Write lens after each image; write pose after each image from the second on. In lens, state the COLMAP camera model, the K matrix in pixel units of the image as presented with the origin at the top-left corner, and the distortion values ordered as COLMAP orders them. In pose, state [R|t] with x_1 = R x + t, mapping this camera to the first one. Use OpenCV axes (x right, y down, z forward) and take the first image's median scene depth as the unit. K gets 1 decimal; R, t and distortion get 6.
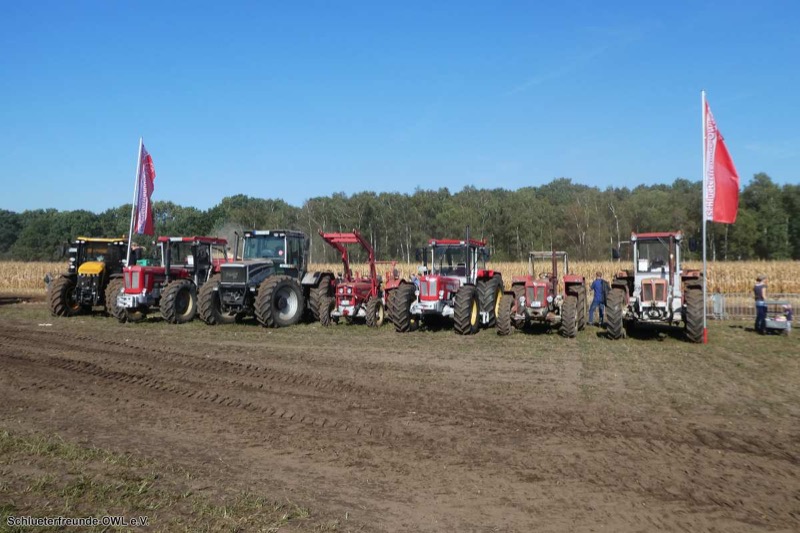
lens RADIAL K [[665.2, 0, 406.1], [0, 665.2, 263.1], [0, 0, 1]] dist [-0.008769, 0.006948]
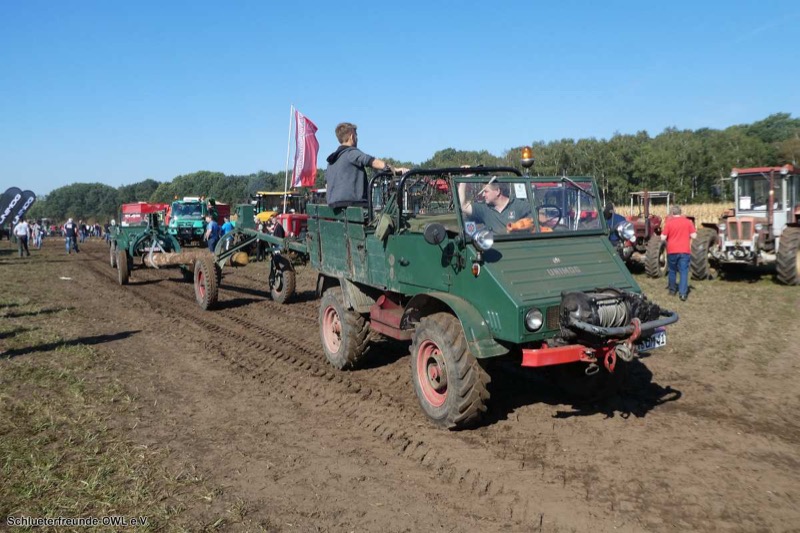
lens RADIAL K [[615.3, 0, 404.5], [0, 615.3, 262.4], [0, 0, 1]] dist [-0.025885, 0.017096]
pose [[0.943704, 0.006810, -0.330722, 0.151978], [0.021285, 0.996466, 0.081256, 0.005362], [0.330106, -0.083721, 0.940224, 0.014913]]
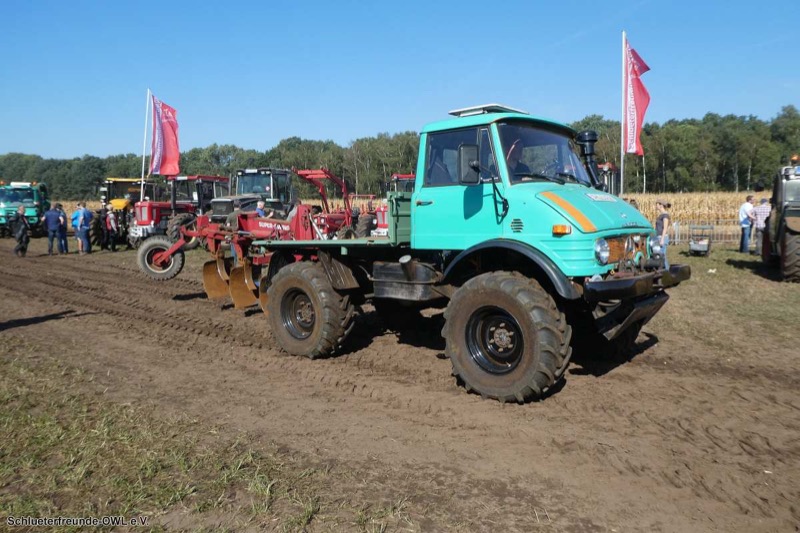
lens RADIAL K [[615.3, 0, 406.0], [0, 615.3, 263.1], [0, 0, 1]] dist [-0.025885, 0.017096]
pose [[0.996493, -0.004234, -0.083564, 0.129411], [0.012921, 0.994526, 0.103687, 0.005596], [0.082667, -0.104403, 0.991093, -0.038262]]
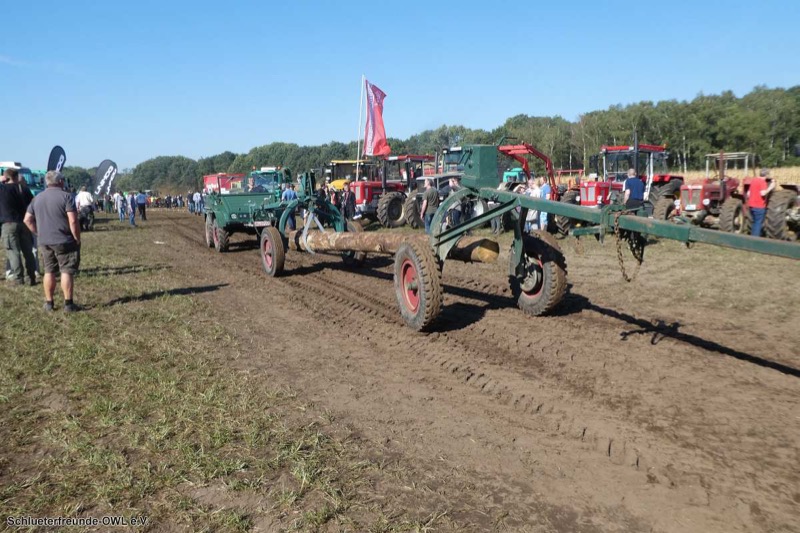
lens RADIAL K [[615.3, 0, 403.2], [0, 615.3, 260.3], [0, 0, 1]] dist [-0.025885, 0.017096]
pose [[0.898835, 0.024455, -0.437604, 0.162740], [0.033657, 0.991643, 0.124548, 0.009312], [0.436992, -0.126676, 0.890500, -0.008493]]
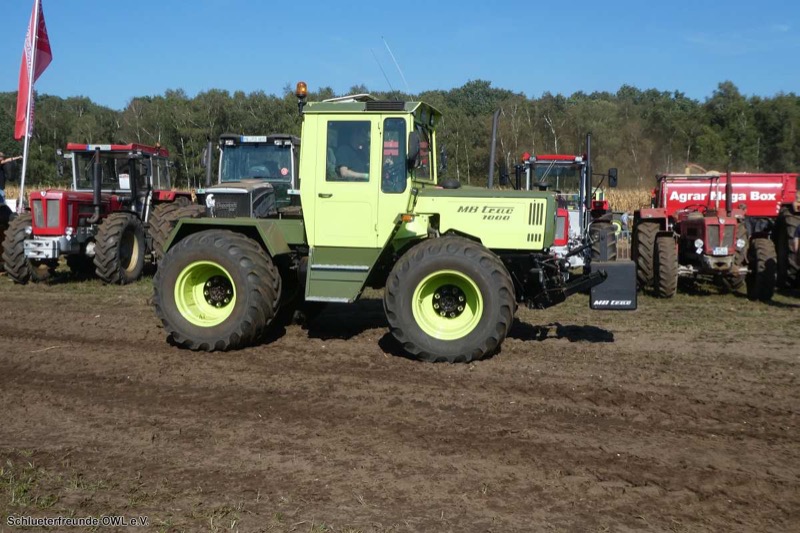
lens RADIAL K [[881.8, 0, 410.7], [0, 881.8, 230.4], [0, 0, 1]] dist [-0.020220, 0.000000]
pose [[0.981912, -0.000420, 0.189338, -0.218549], [-0.007961, 0.999022, 0.043502, 0.003377], [-0.189171, -0.044222, 0.980948, 0.140202]]
